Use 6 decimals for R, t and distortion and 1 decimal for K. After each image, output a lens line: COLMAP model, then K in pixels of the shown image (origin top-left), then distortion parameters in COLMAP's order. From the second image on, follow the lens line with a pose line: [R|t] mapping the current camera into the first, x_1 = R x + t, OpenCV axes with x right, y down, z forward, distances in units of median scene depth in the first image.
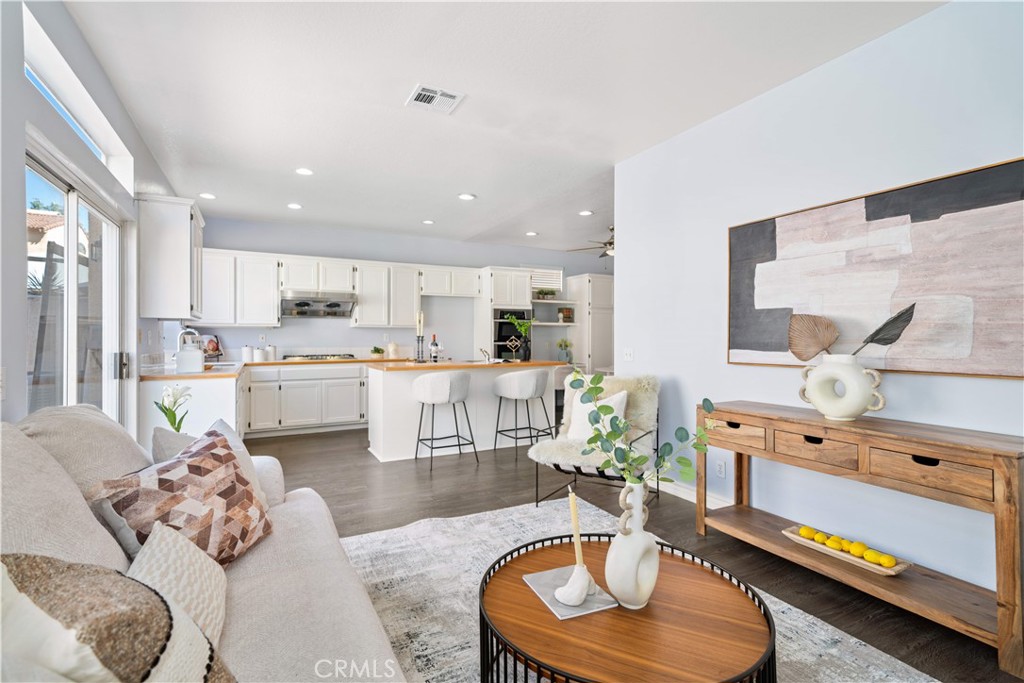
lens RADIAL K [[473.9, 0, 512.1], [0, 473.9, 338.3], [0, 0, 1]] dist [0.000515, 0.000076]
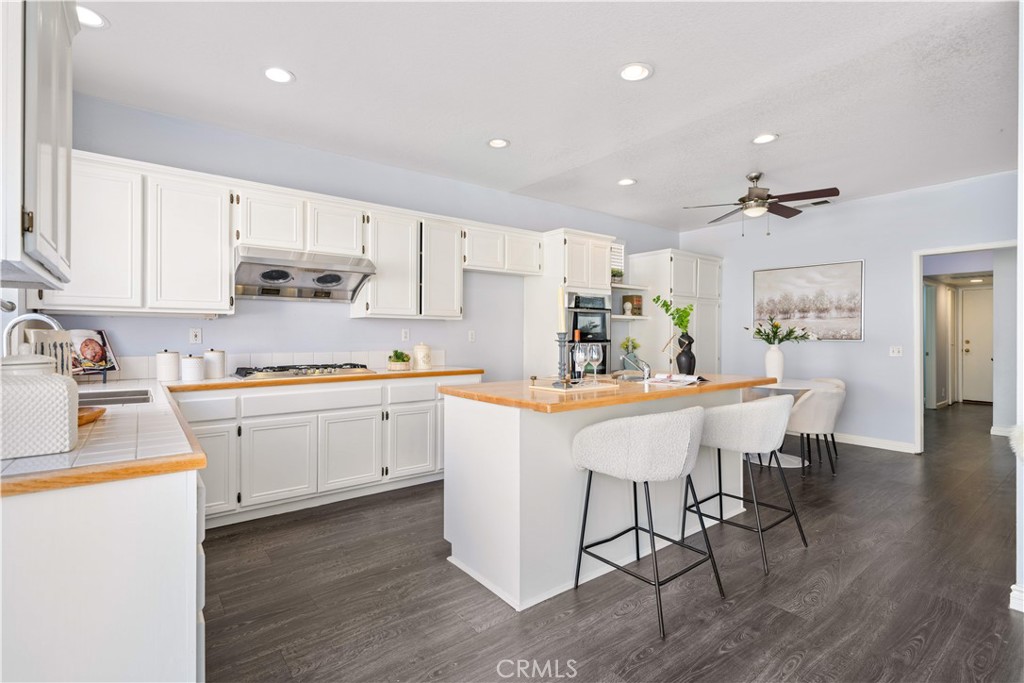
lens RADIAL K [[480.1, 0, 510.5], [0, 480.1, 336.2], [0, 0, 1]] dist [0.000962, 0.000231]
pose [[0.986263, 0.002283, 0.165164, -0.255783], [-0.002247, 0.999997, -0.000404, -0.000670], [-0.165165, 0.000028, 0.986266, 0.389524]]
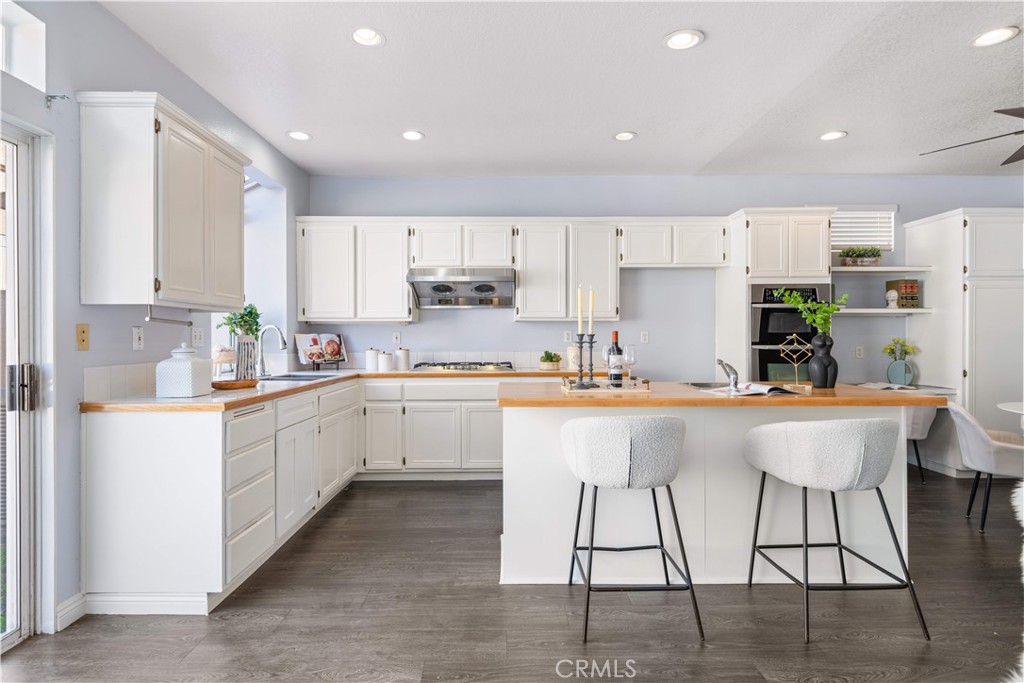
lens RADIAL K [[528.4, 0, 505.7], [0, 528.4, 338.3], [0, 0, 1]] dist [0.000617, 0.000754]
pose [[0.885056, 0.000756, -0.465485, -0.006332], [0.000367, 0.999997, 0.002322, -0.001500], [0.465485, -0.002226, 0.885053, 0.356960]]
